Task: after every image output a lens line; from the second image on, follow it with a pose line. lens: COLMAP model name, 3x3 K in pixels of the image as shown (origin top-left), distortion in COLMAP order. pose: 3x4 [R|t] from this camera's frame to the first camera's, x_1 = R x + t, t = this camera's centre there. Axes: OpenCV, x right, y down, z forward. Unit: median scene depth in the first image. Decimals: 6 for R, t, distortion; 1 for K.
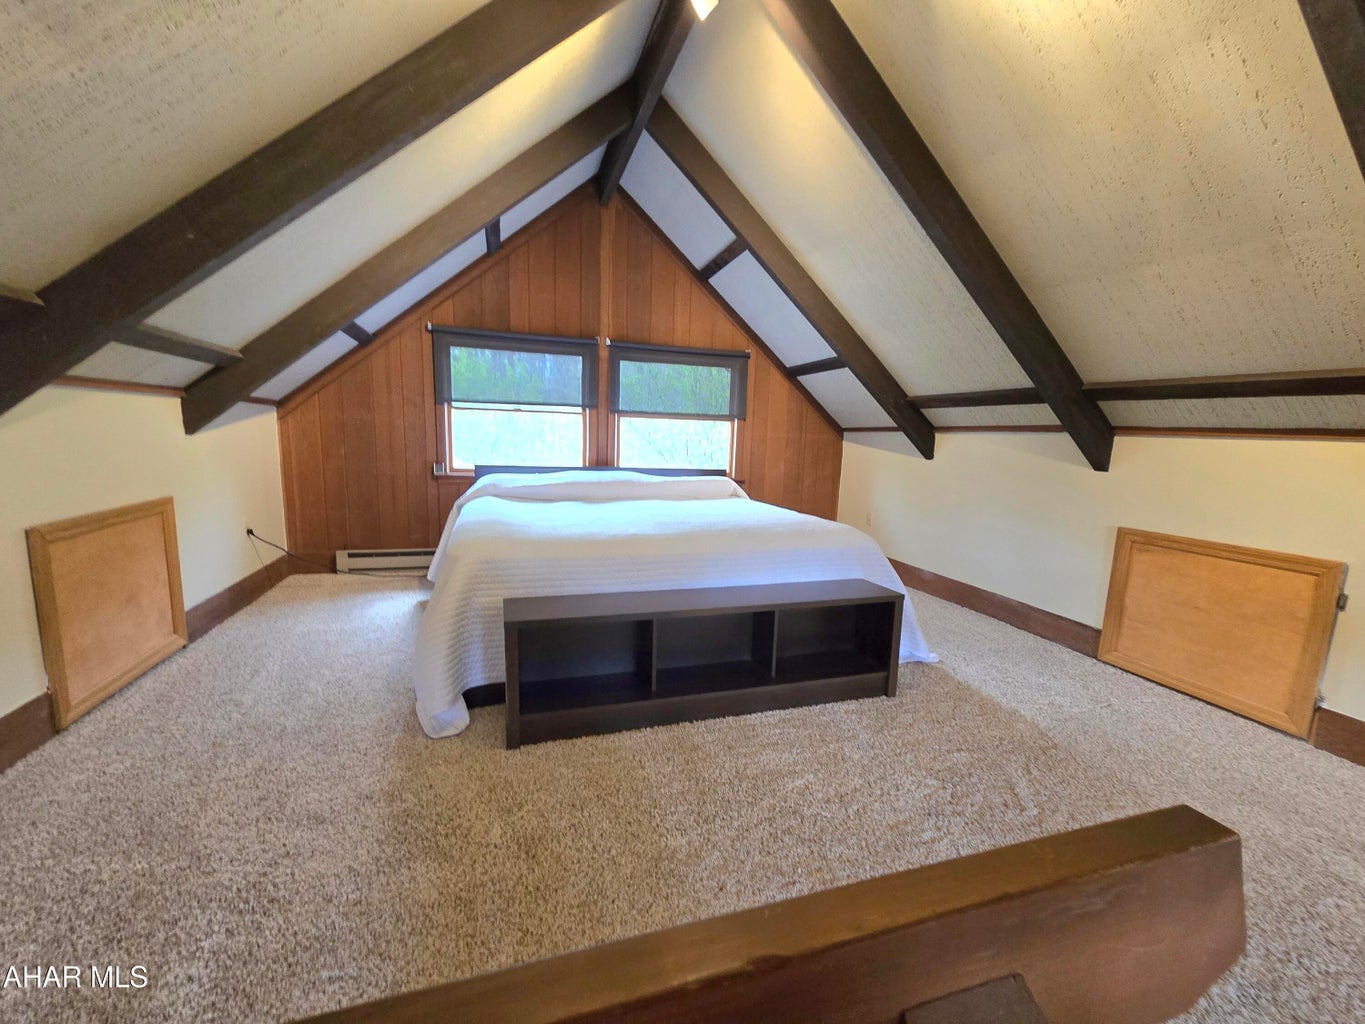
lens RADIAL K [[558.3, 0, 683.3], [0, 558.3, 523.9], [0, 0, 1]] dist [-0.001639, 0.001444]
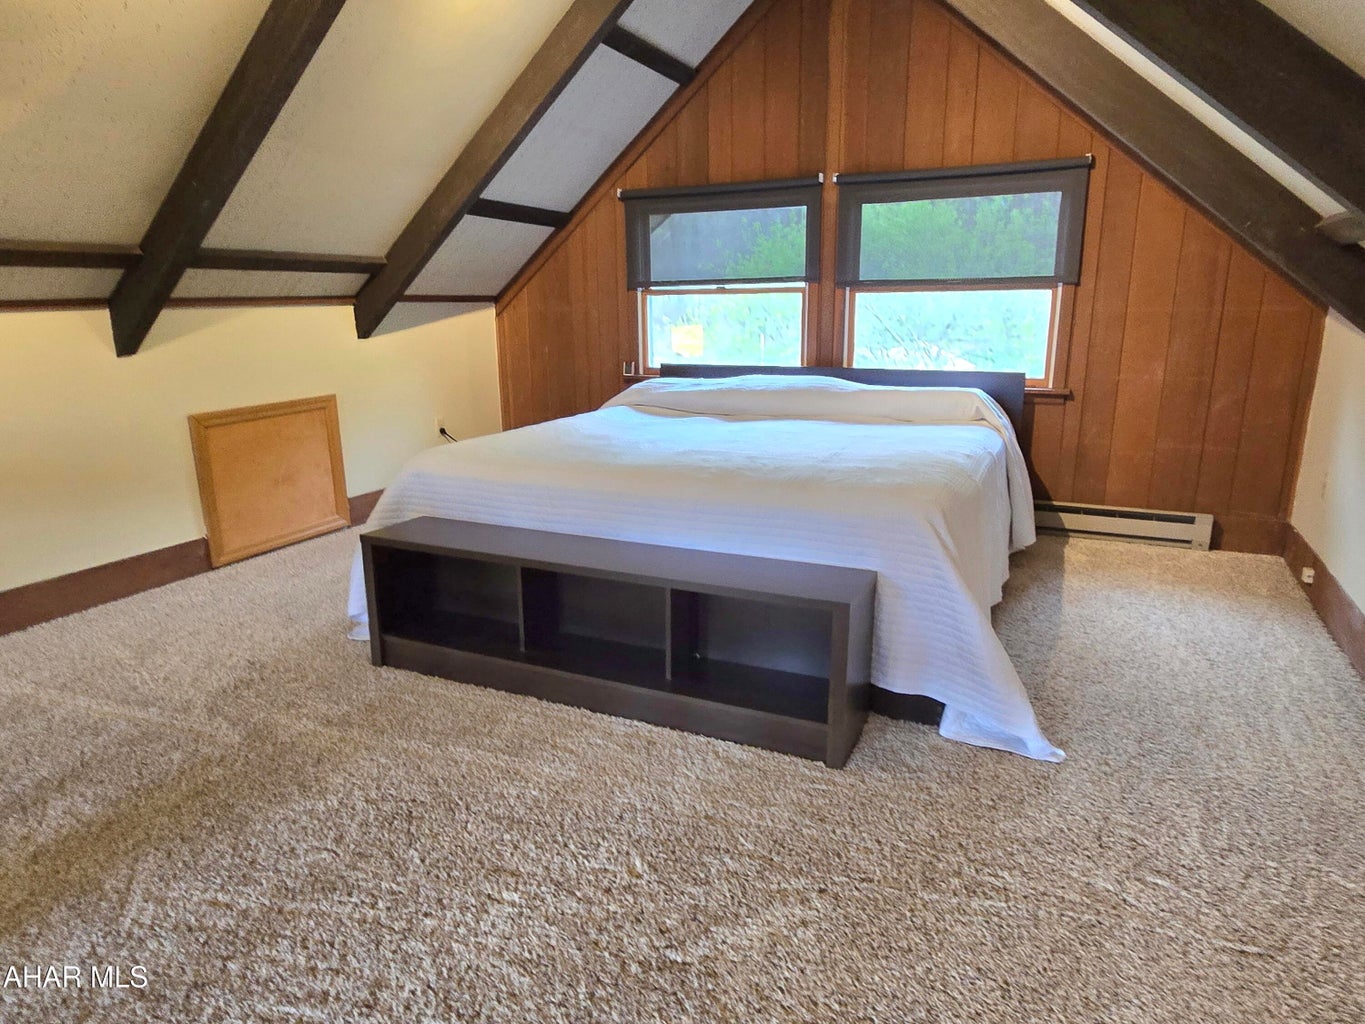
lens RADIAL K [[850.5, 0, 680.2], [0, 850.5, 507.1], [0, 0, 1]] dist [0.003197, 0.002781]
pose [[0.722958, 0.120981, -0.680217, 0.502911], [-0.071687, 0.992371, 0.100308, -0.028716], [0.687162, -0.023756, 0.726115, 0.138410]]
